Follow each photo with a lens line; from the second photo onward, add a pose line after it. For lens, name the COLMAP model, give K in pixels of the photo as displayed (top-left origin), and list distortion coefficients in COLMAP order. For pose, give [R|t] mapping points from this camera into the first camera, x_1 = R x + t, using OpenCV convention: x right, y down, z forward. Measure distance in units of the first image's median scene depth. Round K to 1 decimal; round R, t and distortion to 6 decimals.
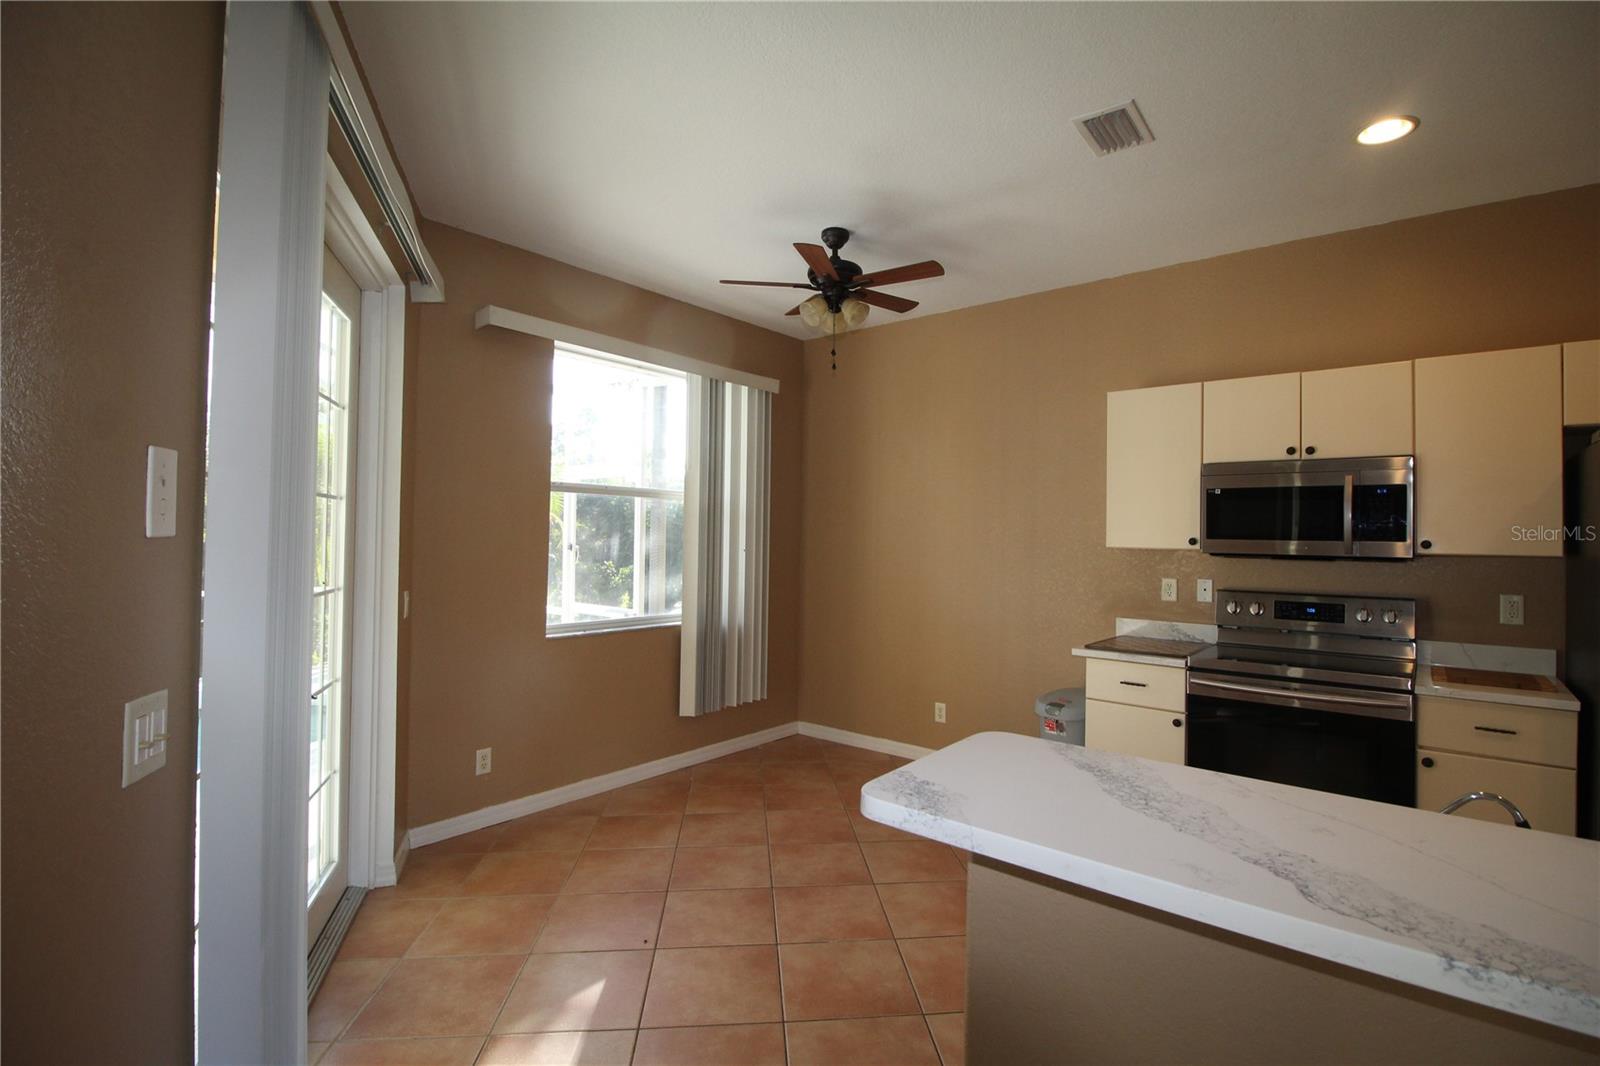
lens RADIAL K [[741.5, 0, 812.8], [0, 741.5, 520.7], [0, 0, 1]] dist [-0.000247, -0.014737]
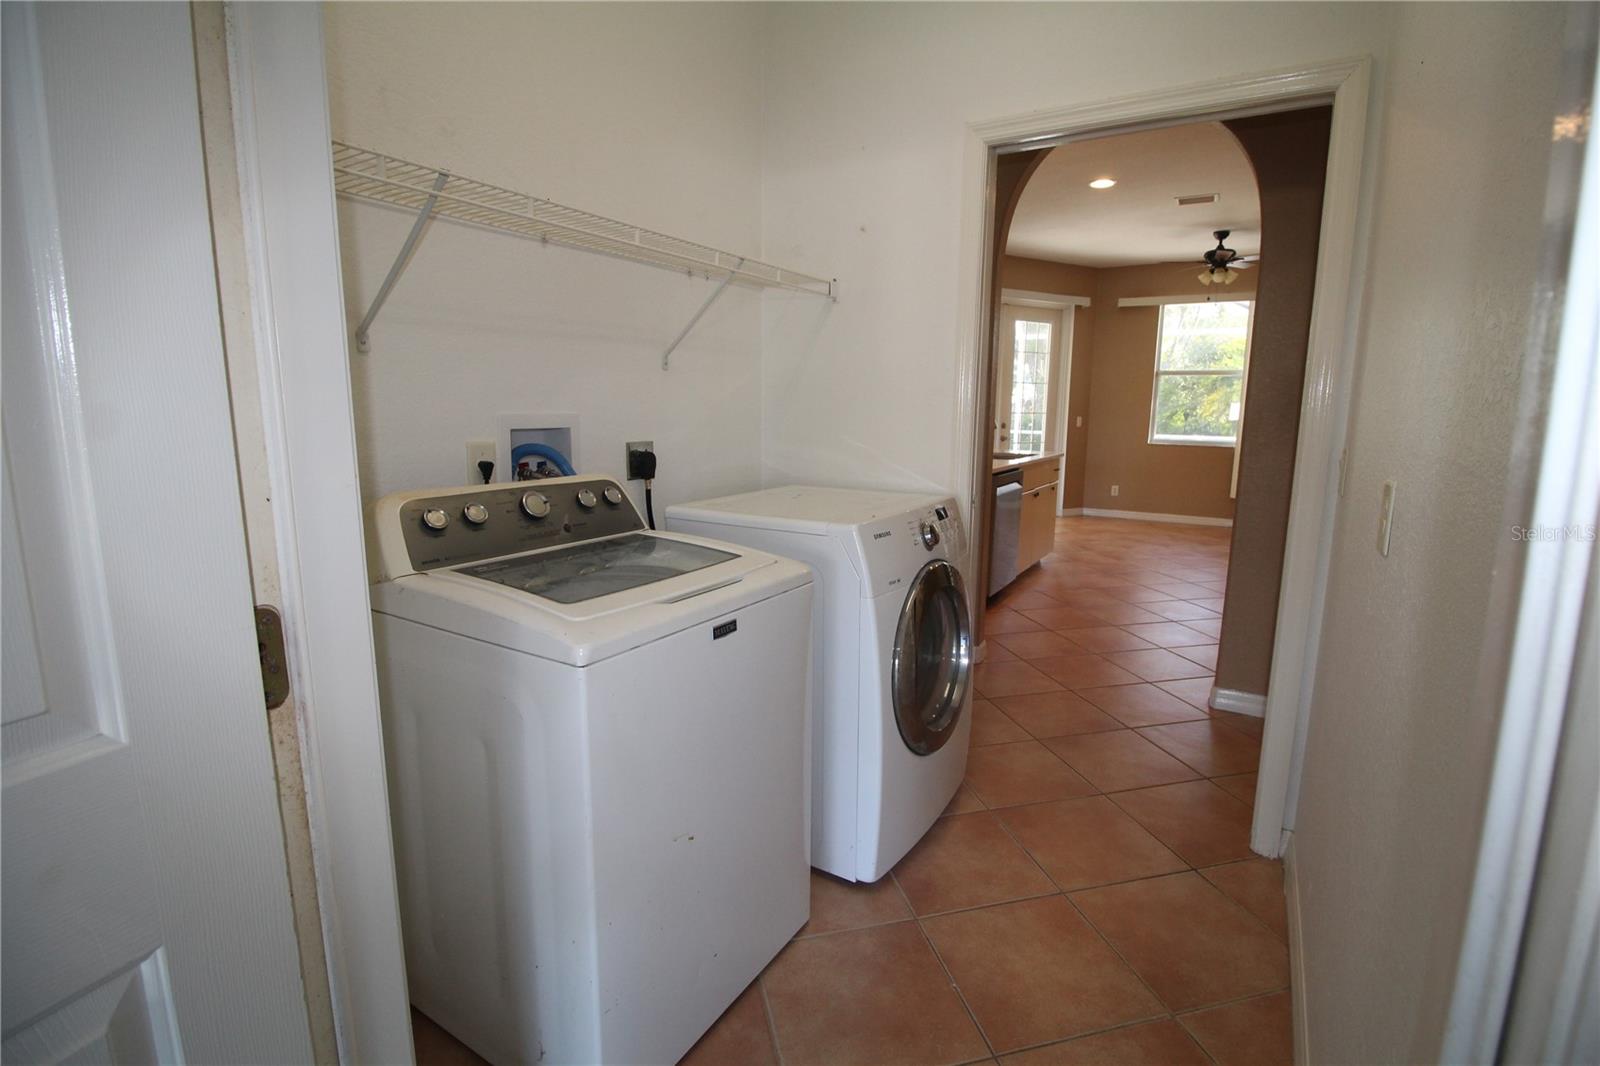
lens RADIAL K [[741.5, 0, 812.8], [0, 741.5, 520.7], [0, 0, 1]] dist [-0.000247, -0.014737]
pose [[0.147308, 0.144222, -0.978520, 1.826005], [0.010352, 0.989033, 0.147330, 0.054743], [0.989037, -0.031833, 0.144199, -0.339279]]
